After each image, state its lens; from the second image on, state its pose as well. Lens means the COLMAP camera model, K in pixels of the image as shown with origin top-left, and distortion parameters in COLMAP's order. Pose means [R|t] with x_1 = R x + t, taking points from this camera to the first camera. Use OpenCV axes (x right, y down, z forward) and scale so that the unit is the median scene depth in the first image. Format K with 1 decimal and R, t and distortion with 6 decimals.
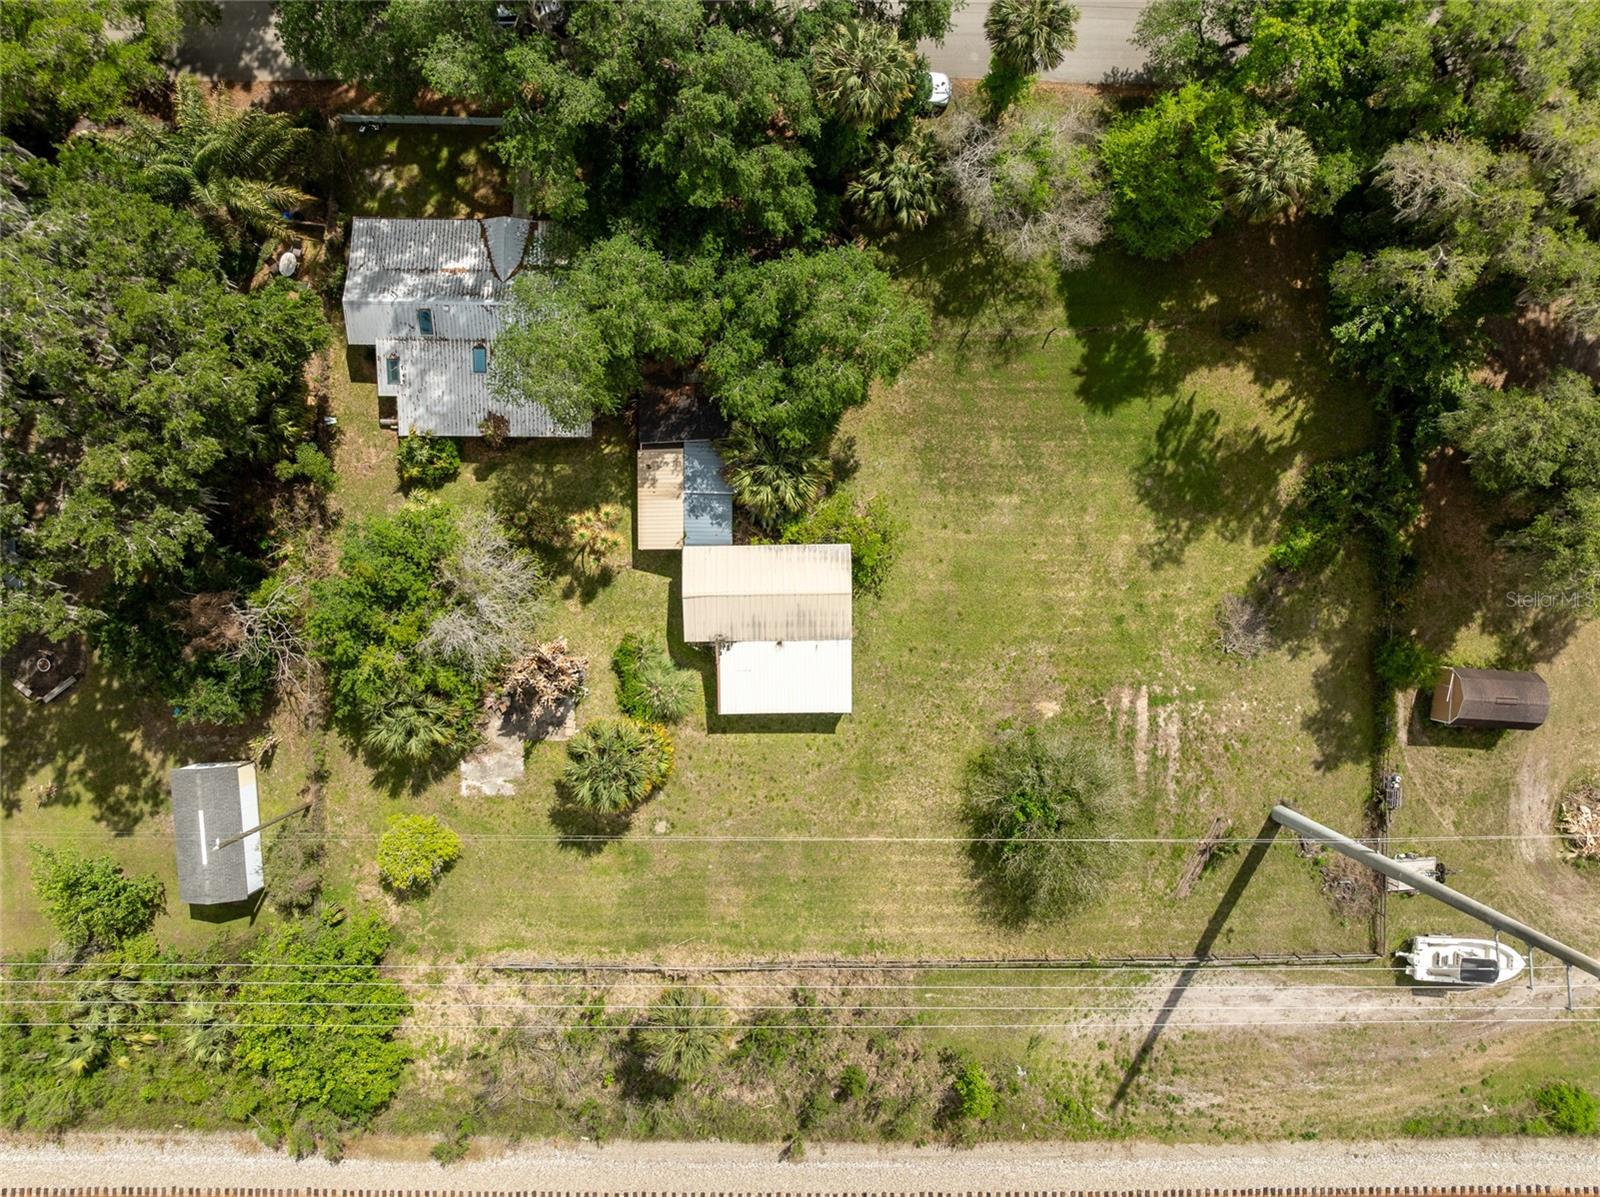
lens RADIAL K [[1121.6, 0, 800.0], [0, 1121.6, 598.5], [0, 0, 1]] dist [-0.031580, 0.001067]
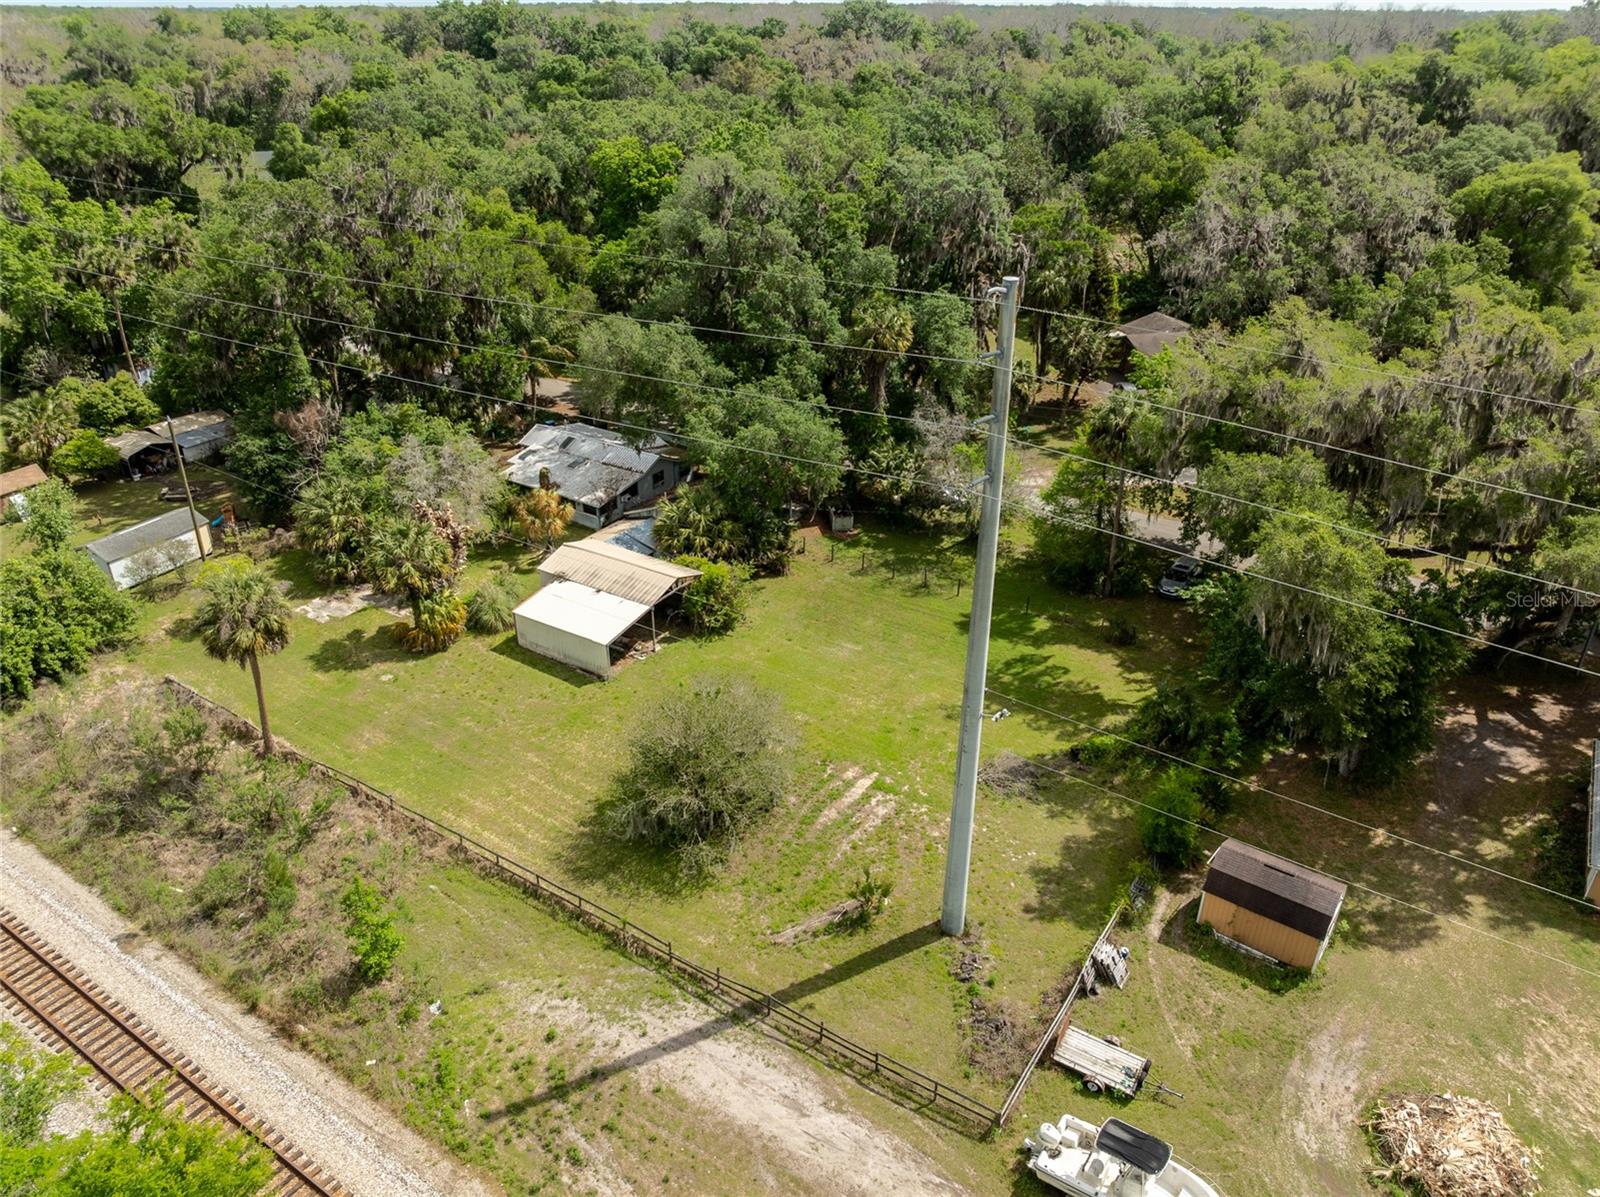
lens RADIAL K [[1121.6, 0, 800.0], [0, 1121.6, 598.5], [0, 0, 1]] dist [-0.031580, 0.001067]
pose [[0.836388, 0.257209, -0.484045, 0.646783], [-0.548054, 0.376963, -0.746683, 0.715973], [-0.009587, 0.889799, 0.456251, 0.474416]]
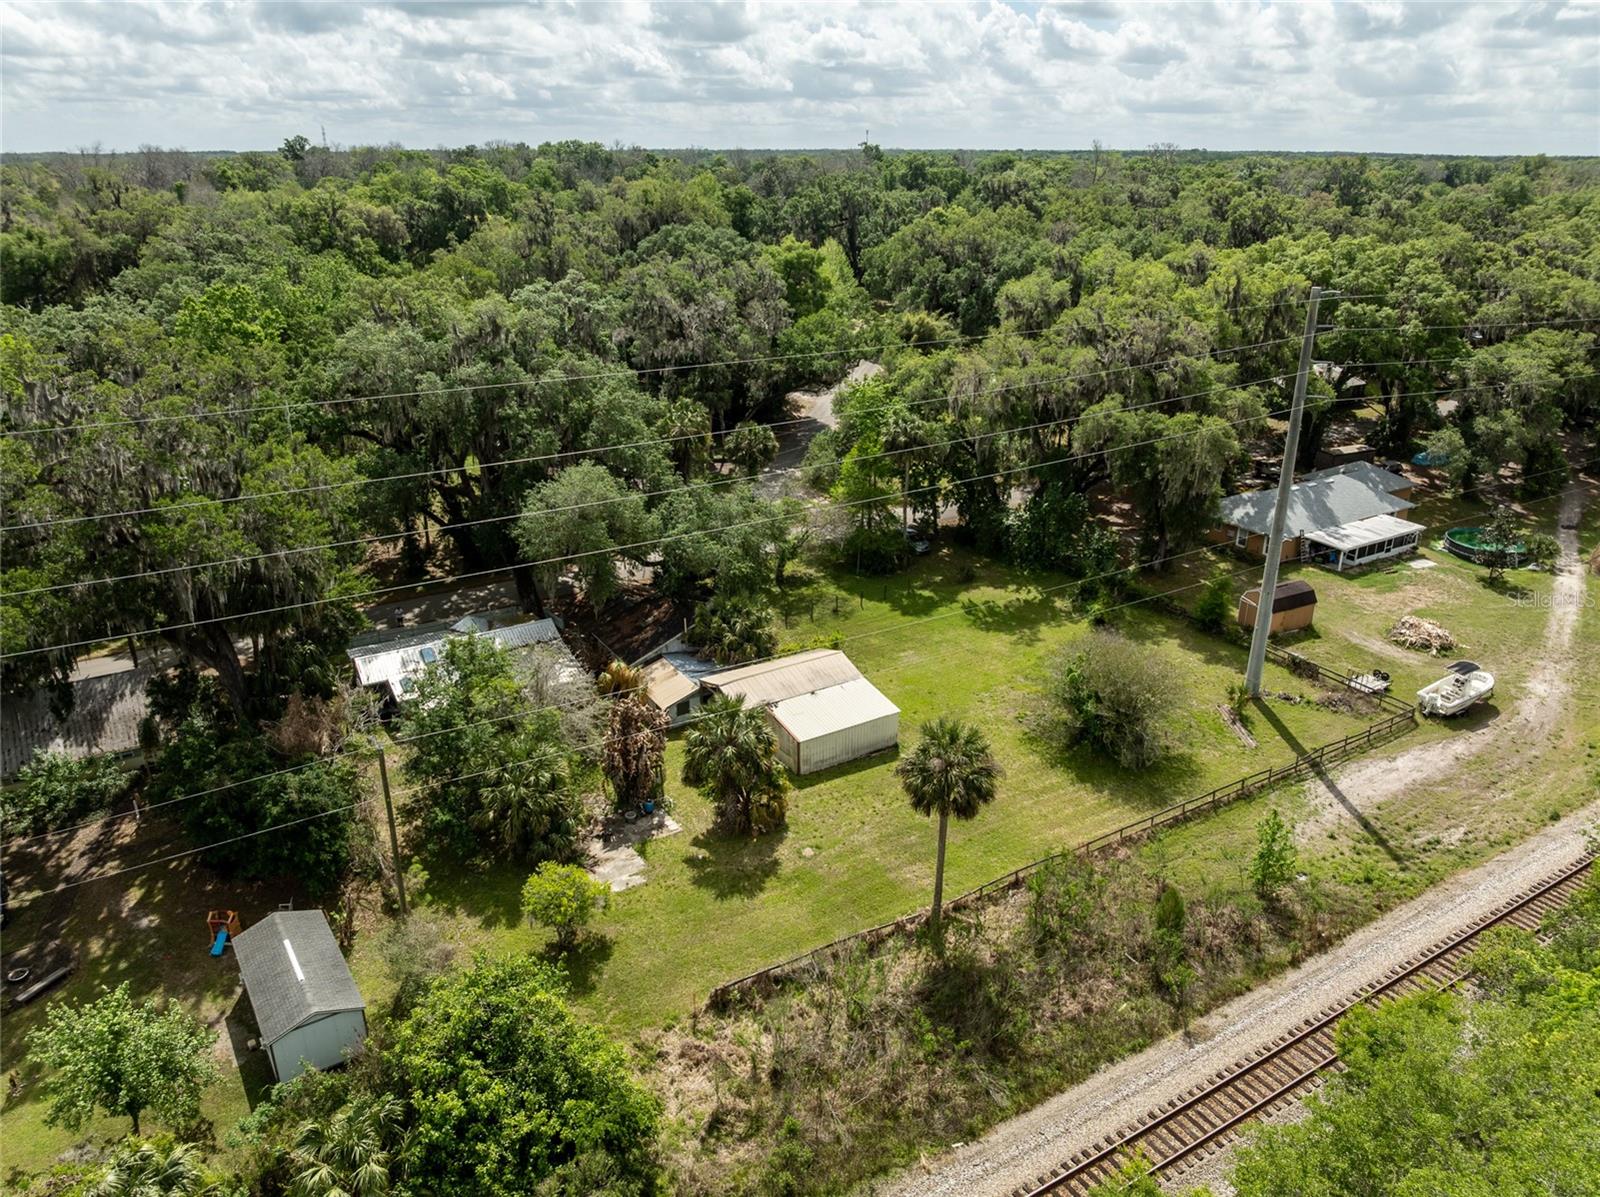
lens RADIAL K [[1121.6, 0, 800.0], [0, 1121.6, 598.5], [0, 0, 1]] dist [-0.031580, 0.001067]
pose [[0.859043, -0.194669, 0.473443, -0.519218], [0.511760, 0.304767, -0.803255, 0.866474], [0.012079, 0.932320, 0.361432, 0.473046]]
